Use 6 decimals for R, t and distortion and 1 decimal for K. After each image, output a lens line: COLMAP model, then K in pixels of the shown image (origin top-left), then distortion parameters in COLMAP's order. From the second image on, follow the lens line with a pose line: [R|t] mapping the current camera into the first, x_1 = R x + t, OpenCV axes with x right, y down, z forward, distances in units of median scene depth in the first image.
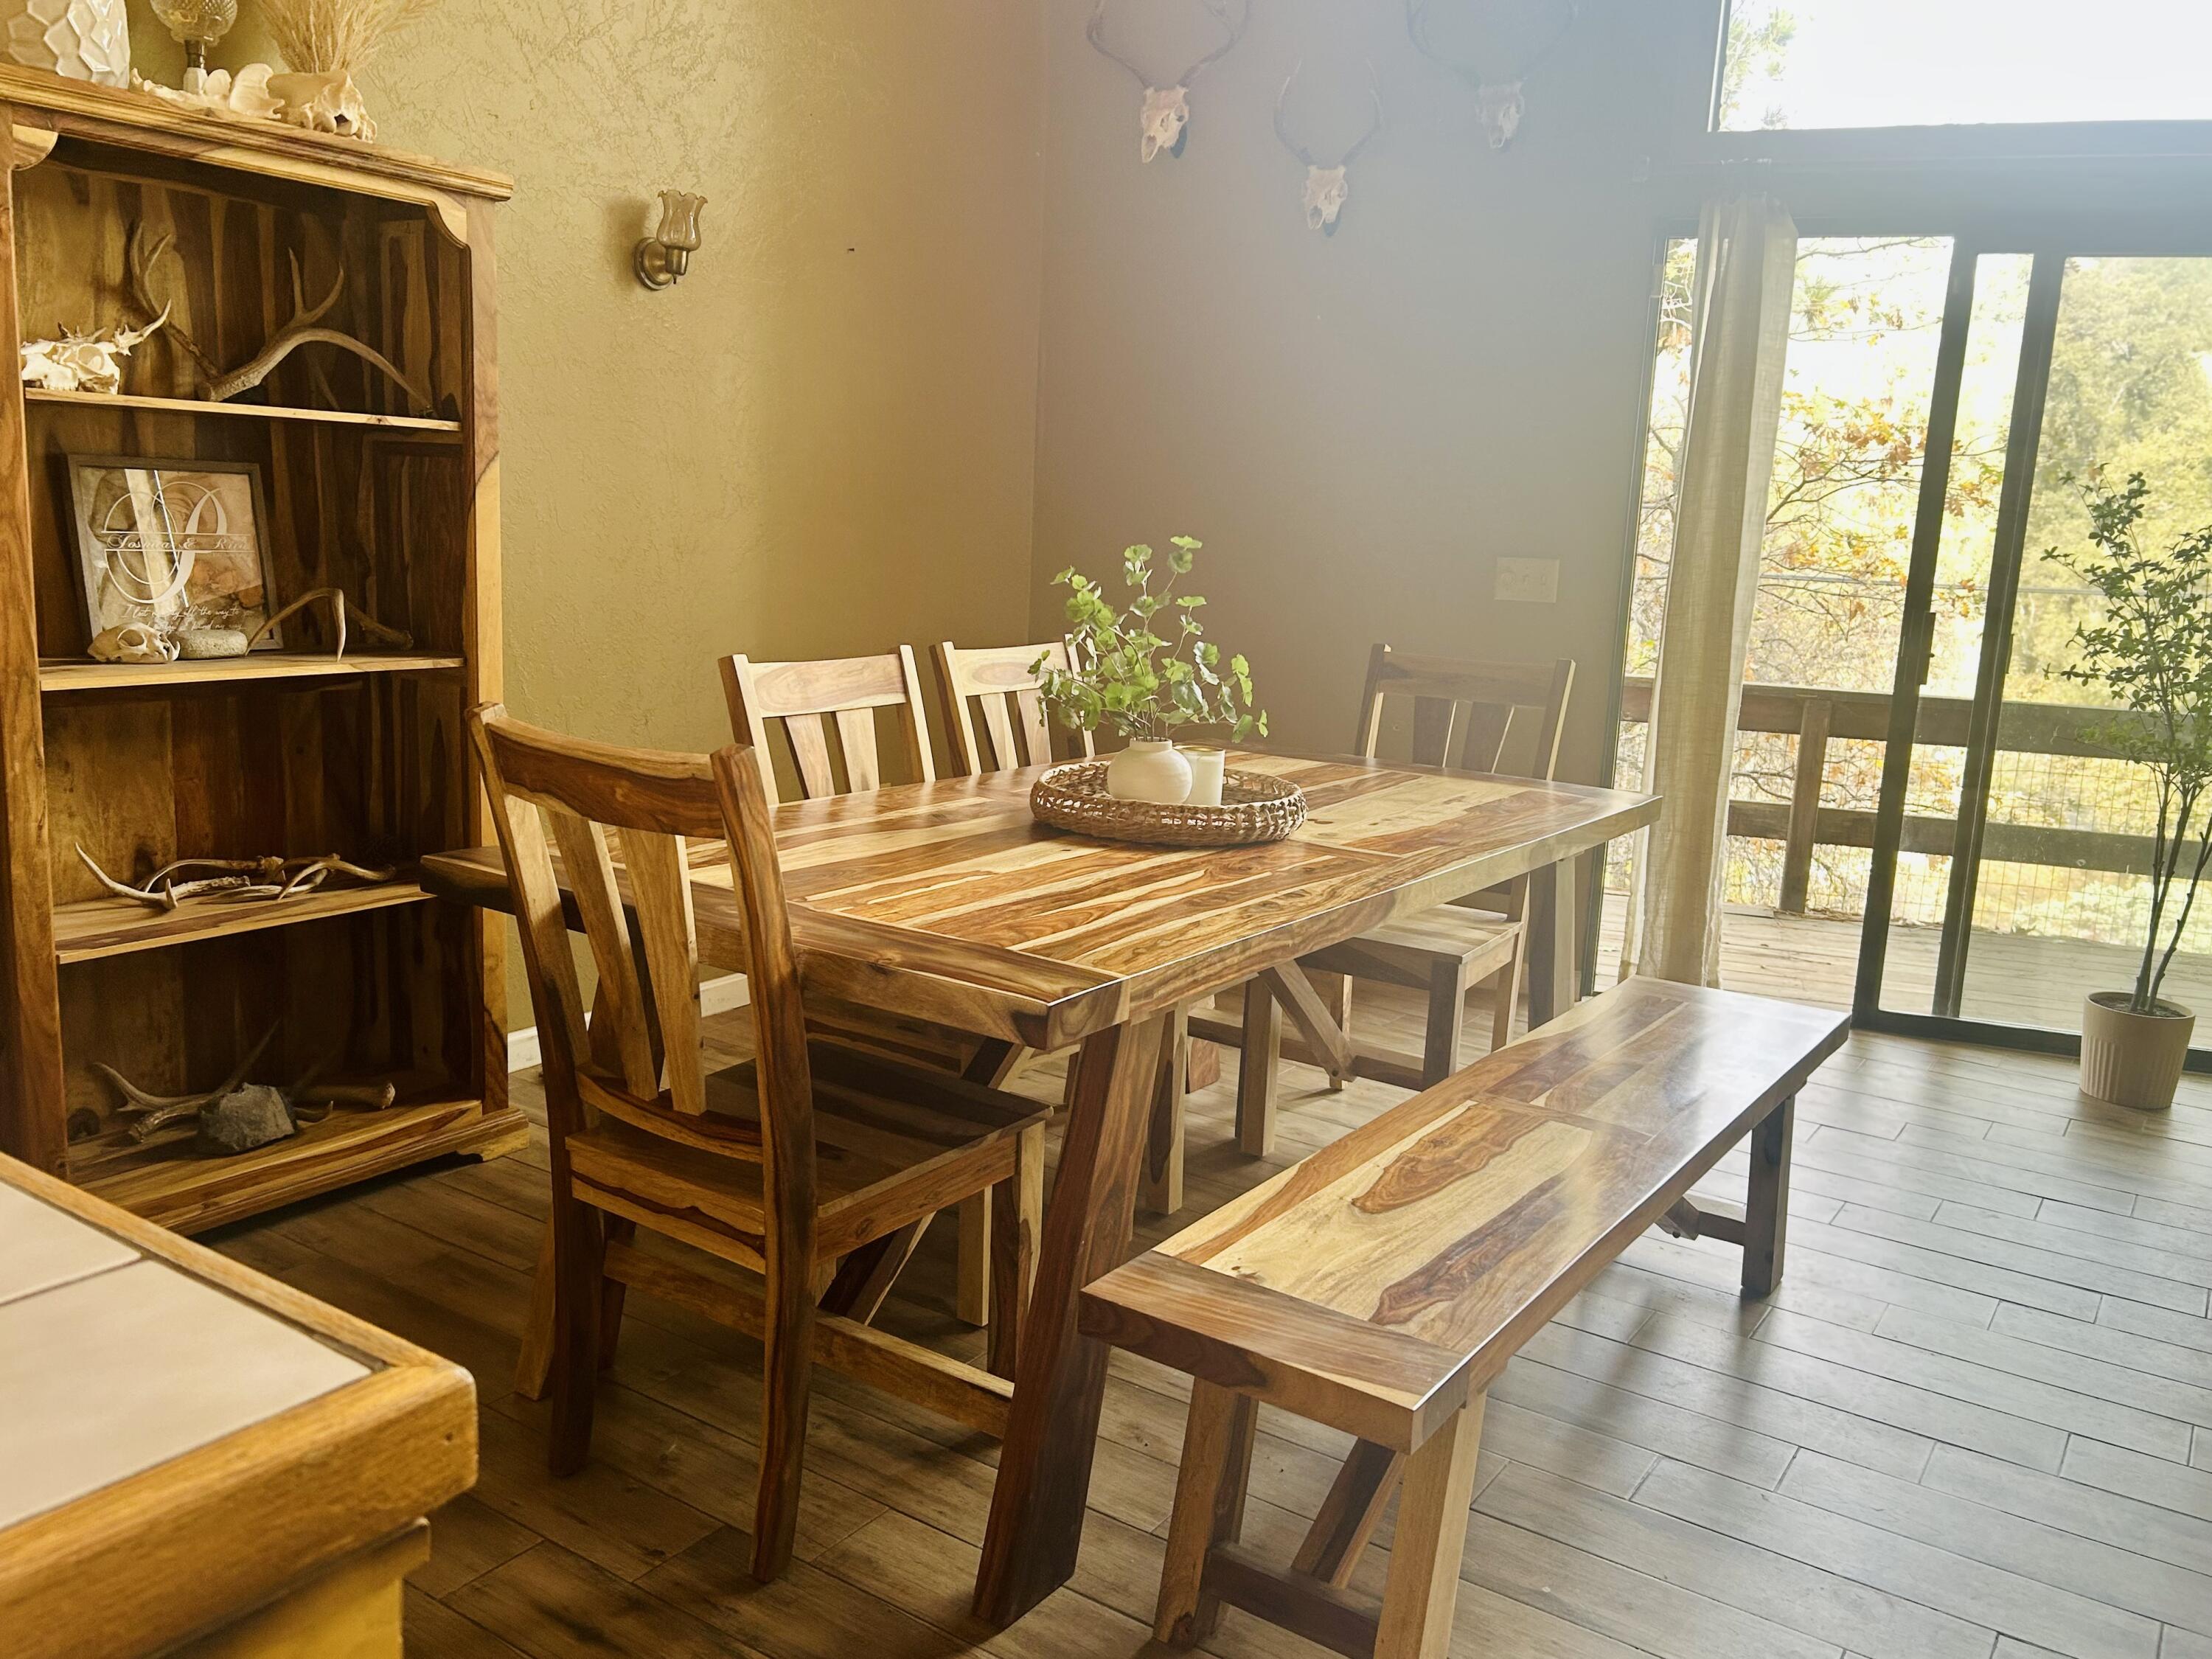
lens RADIAL K [[1796.2, 0, 1102.9], [0, 1796.2, 816.8], [0, 0, 1]] dist [0.036835, -0.014051]
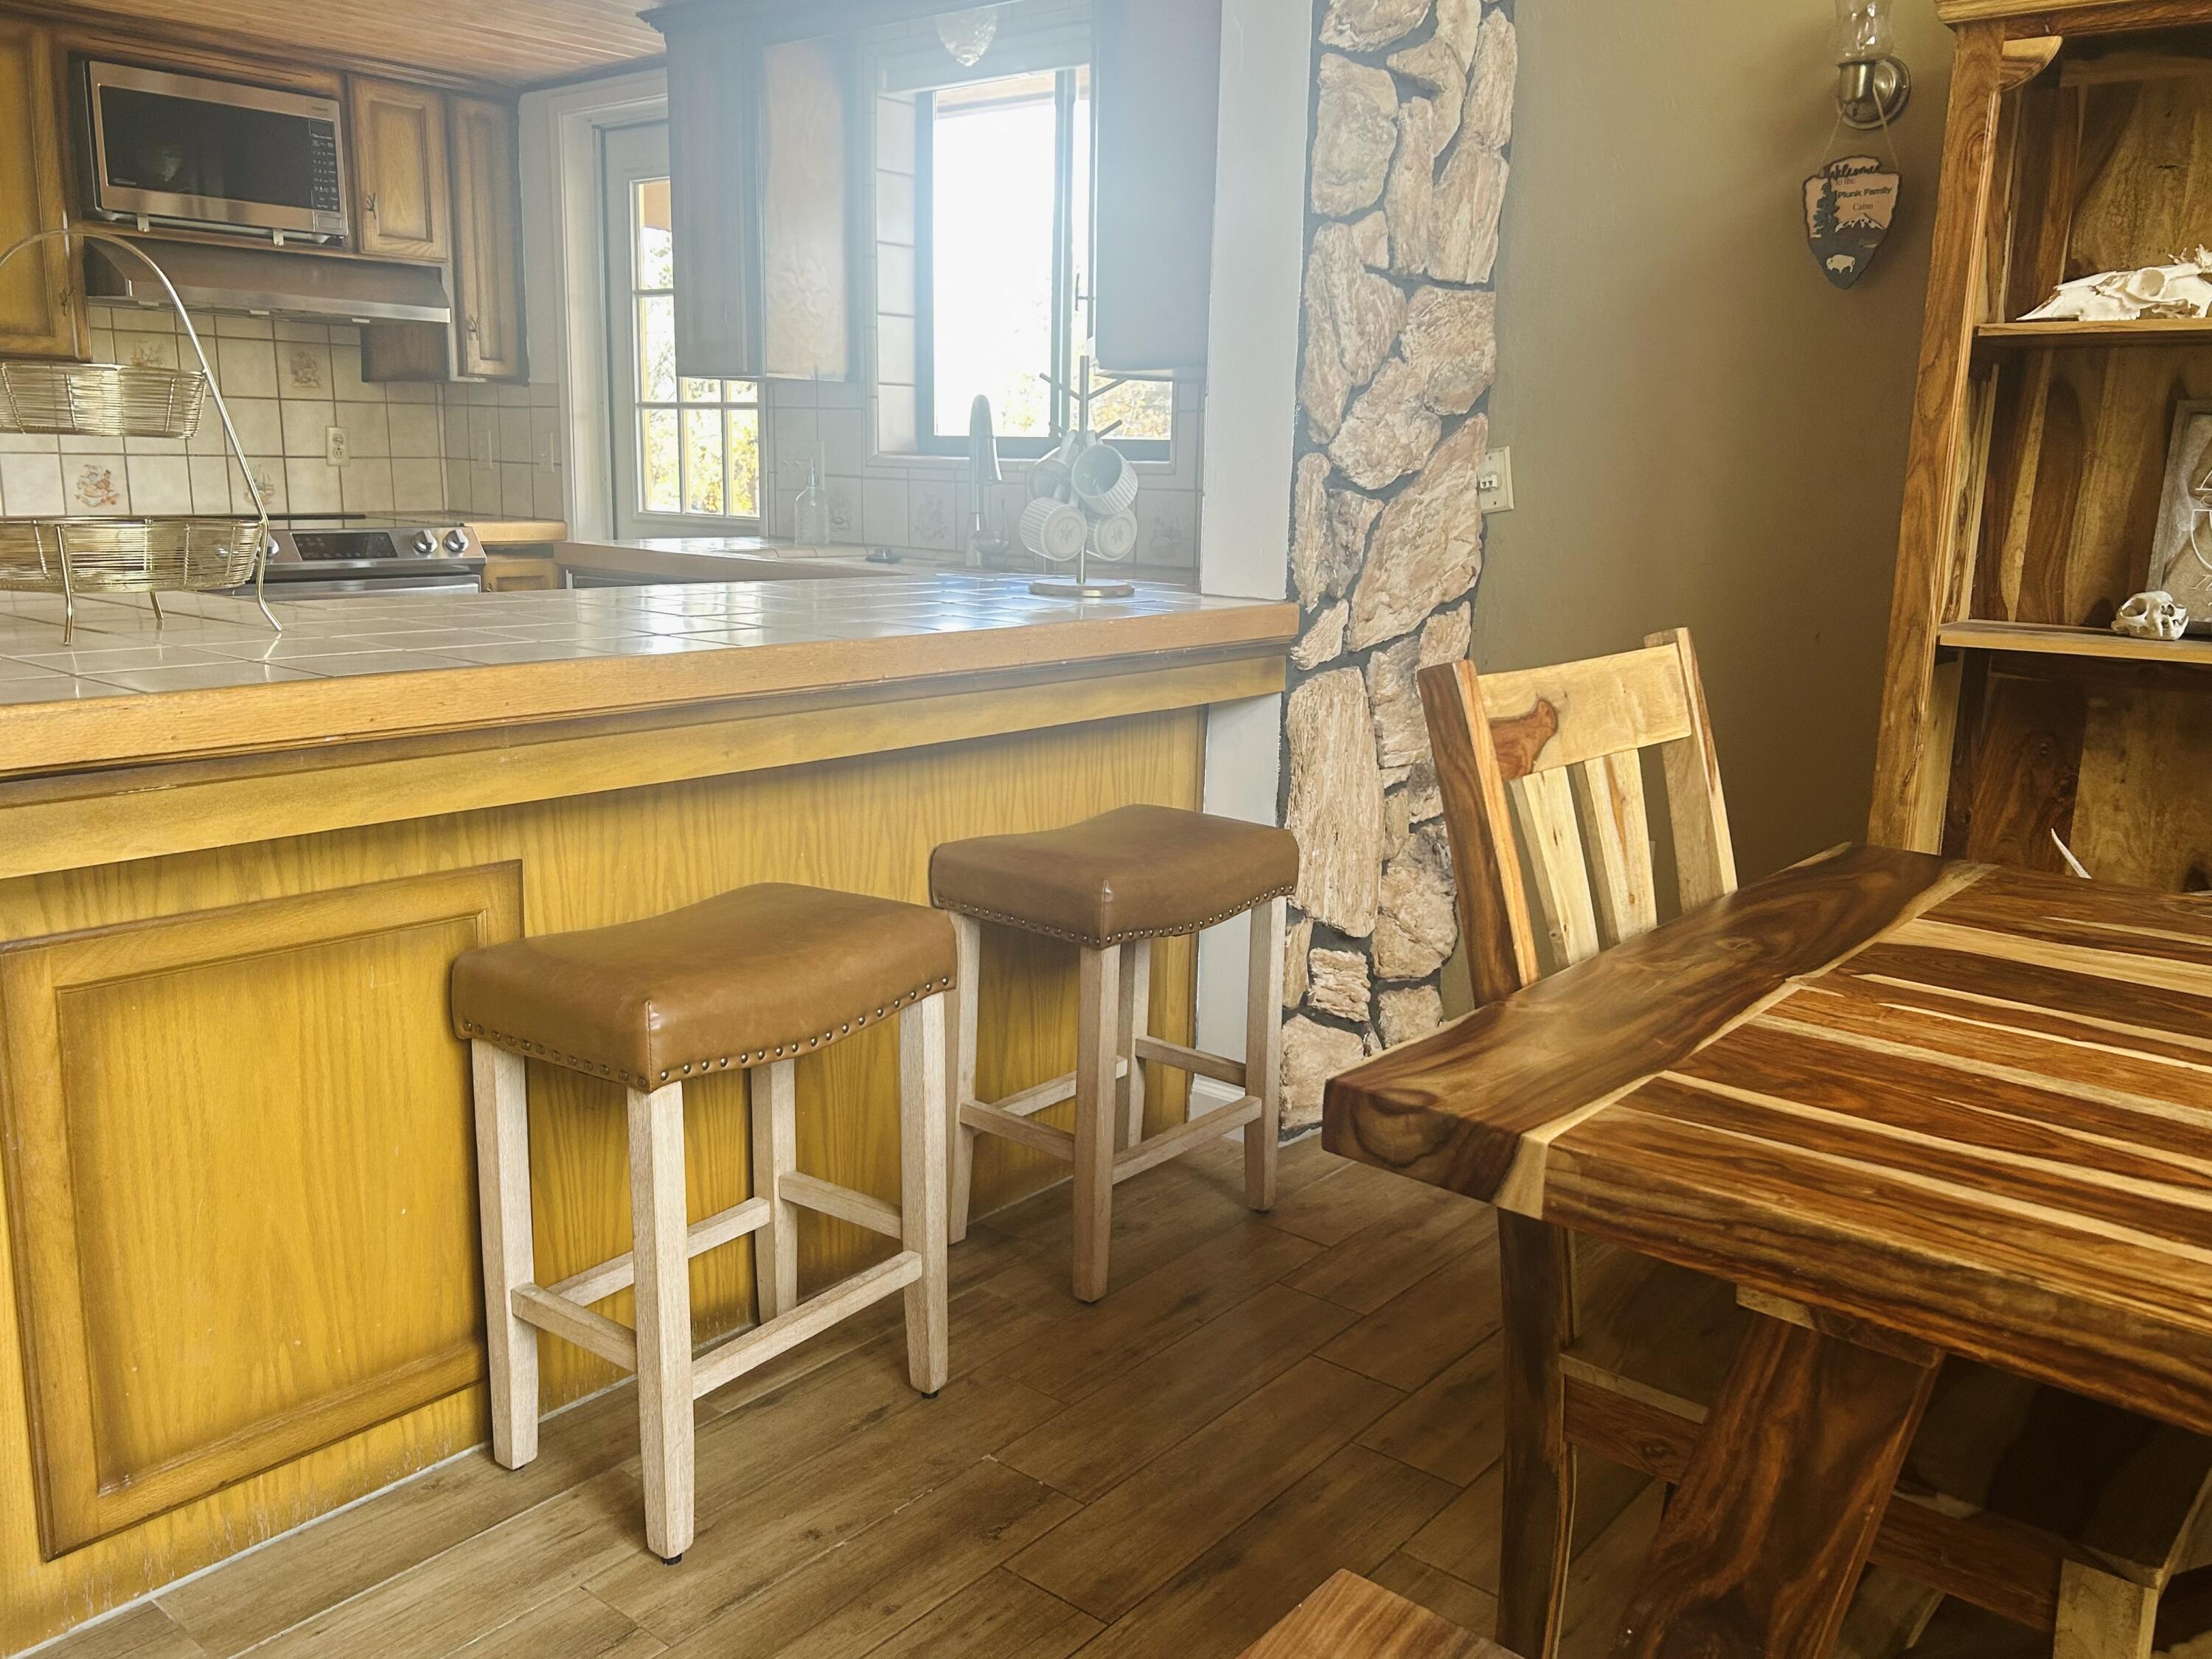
lens RADIAL K [[1796.2, 0, 1102.9], [0, 1796.2, 816.8], [0, 0, 1]] dist [0.036835, -0.014051]
pose [[-0.096177, 0.150478, -0.983924, 0.414013], [-0.200795, 0.965251, 0.167250, -0.053157], [0.974901, 0.213652, -0.062620, 0.654777]]
